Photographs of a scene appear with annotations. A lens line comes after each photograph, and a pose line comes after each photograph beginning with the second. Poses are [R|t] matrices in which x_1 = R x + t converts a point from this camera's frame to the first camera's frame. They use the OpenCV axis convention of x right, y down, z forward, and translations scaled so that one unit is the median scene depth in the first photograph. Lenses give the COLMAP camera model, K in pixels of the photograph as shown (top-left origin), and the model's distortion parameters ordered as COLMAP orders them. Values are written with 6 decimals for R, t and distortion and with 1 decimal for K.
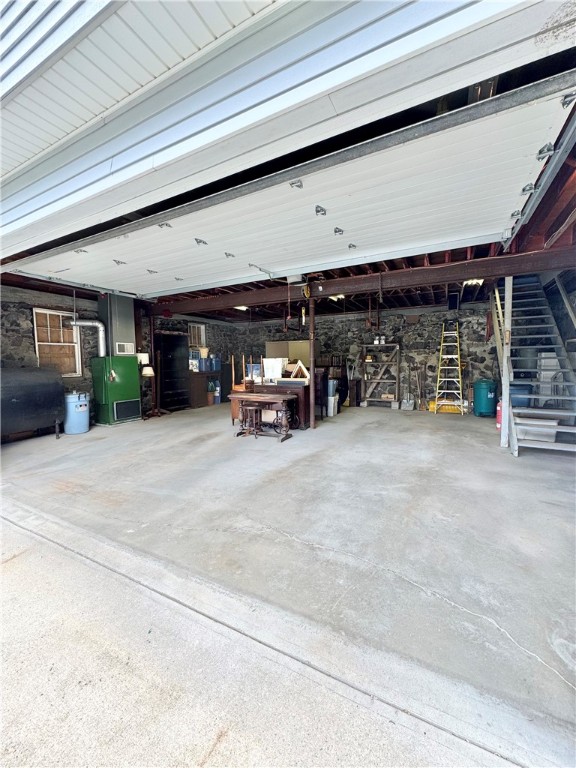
lens RADIAL K [[306.3, 0, 287.6], [0, 306.3, 380.5], [0, 0, 1]] dist [-0.002358, -0.000128]
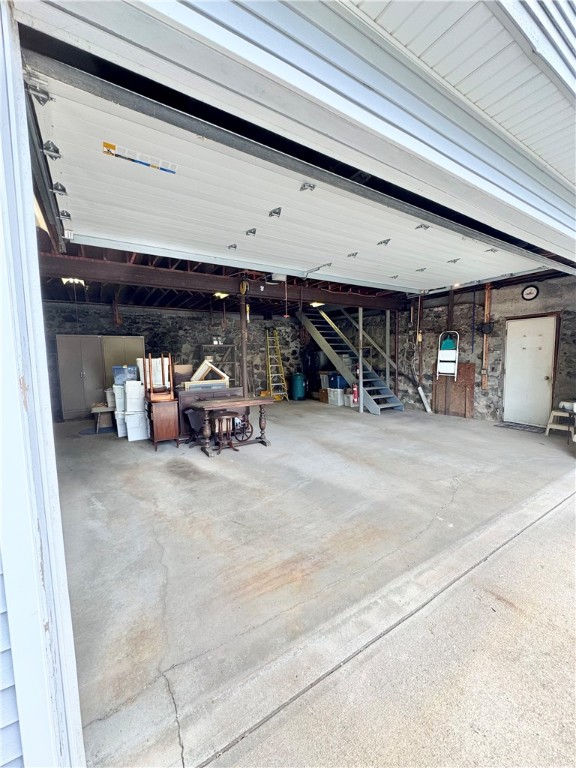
lens RADIAL K [[306.3, 0, 287.6], [0, 306.3, 386.4], [0, 0, 1]] dist [-0.002358, -0.000128]
pose [[0.502622, -0.078617, 0.860924, -1.192407], [0.064920, 0.996477, 0.053094, -0.044321], [-0.862065, 0.029205, 0.505955, 0.686428]]
